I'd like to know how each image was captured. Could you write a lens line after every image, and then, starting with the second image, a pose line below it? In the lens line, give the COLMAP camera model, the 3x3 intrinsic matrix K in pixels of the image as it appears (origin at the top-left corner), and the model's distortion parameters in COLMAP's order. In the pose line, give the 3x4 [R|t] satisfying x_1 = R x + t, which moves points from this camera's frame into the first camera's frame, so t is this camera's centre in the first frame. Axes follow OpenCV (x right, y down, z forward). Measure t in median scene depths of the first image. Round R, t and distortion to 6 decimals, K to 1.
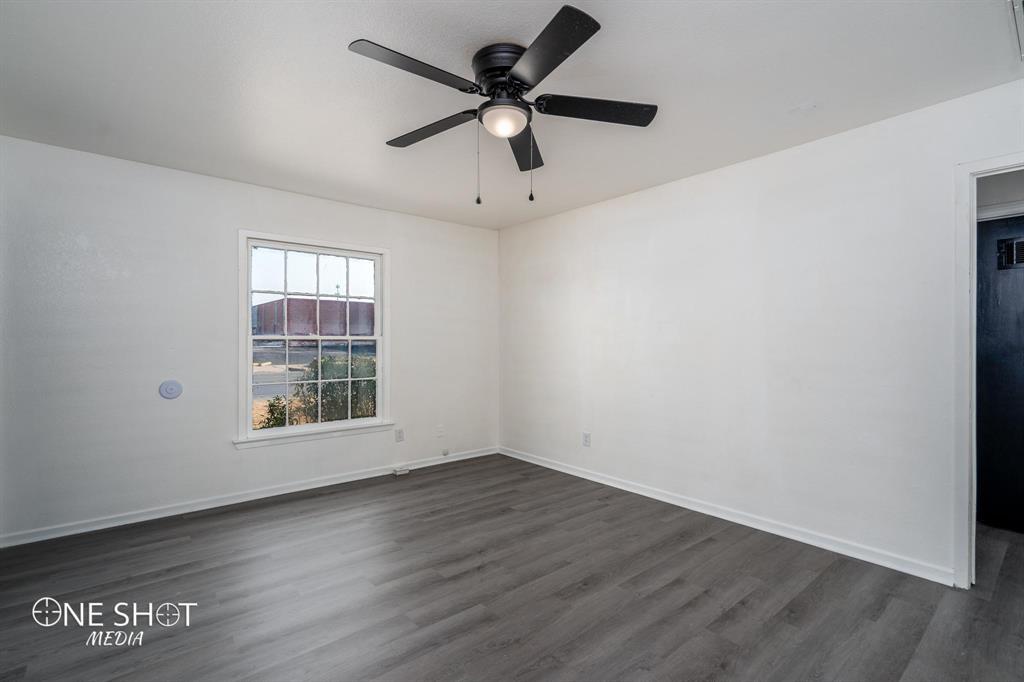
lens RADIAL K [[467.2, 0, 512.0], [0, 467.2, 341.0], [0, 0, 1]] dist [-0.000819, 0.000038]
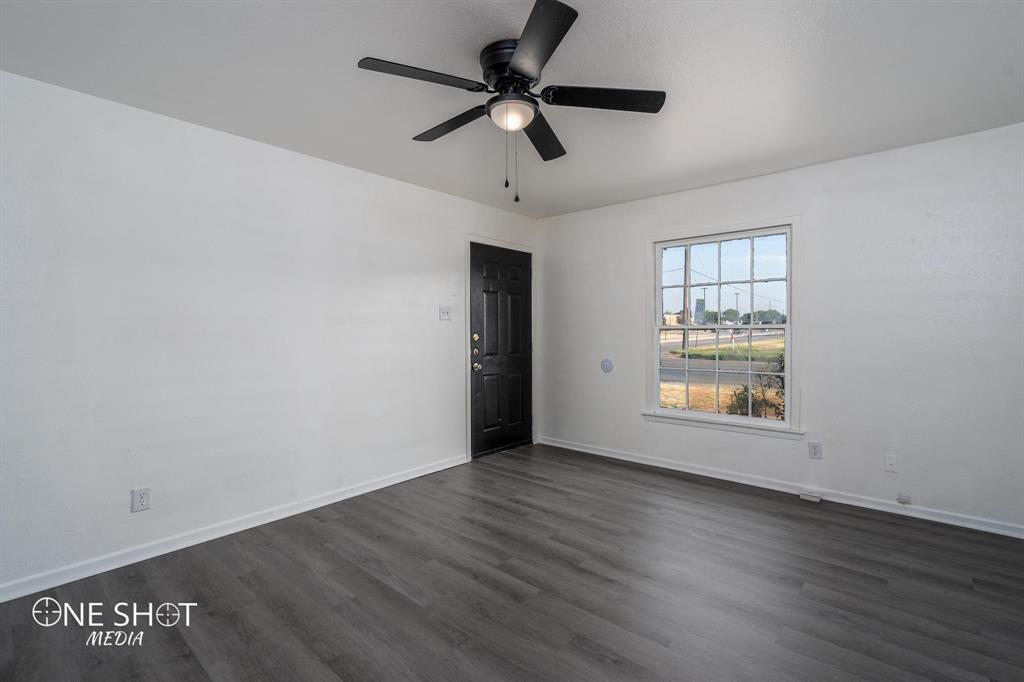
lens RADIAL K [[467.0, 0, 512.3], [0, 467.0, 331.6], [0, 0, 1]] dist [0.000348, -0.000006]
pose [[0.162110, 0.001308, -0.986772, 0.519119], [0.002245, 0.999996, 0.001695, 0.000556], [0.986770, -0.002490, 0.162107, 0.437509]]
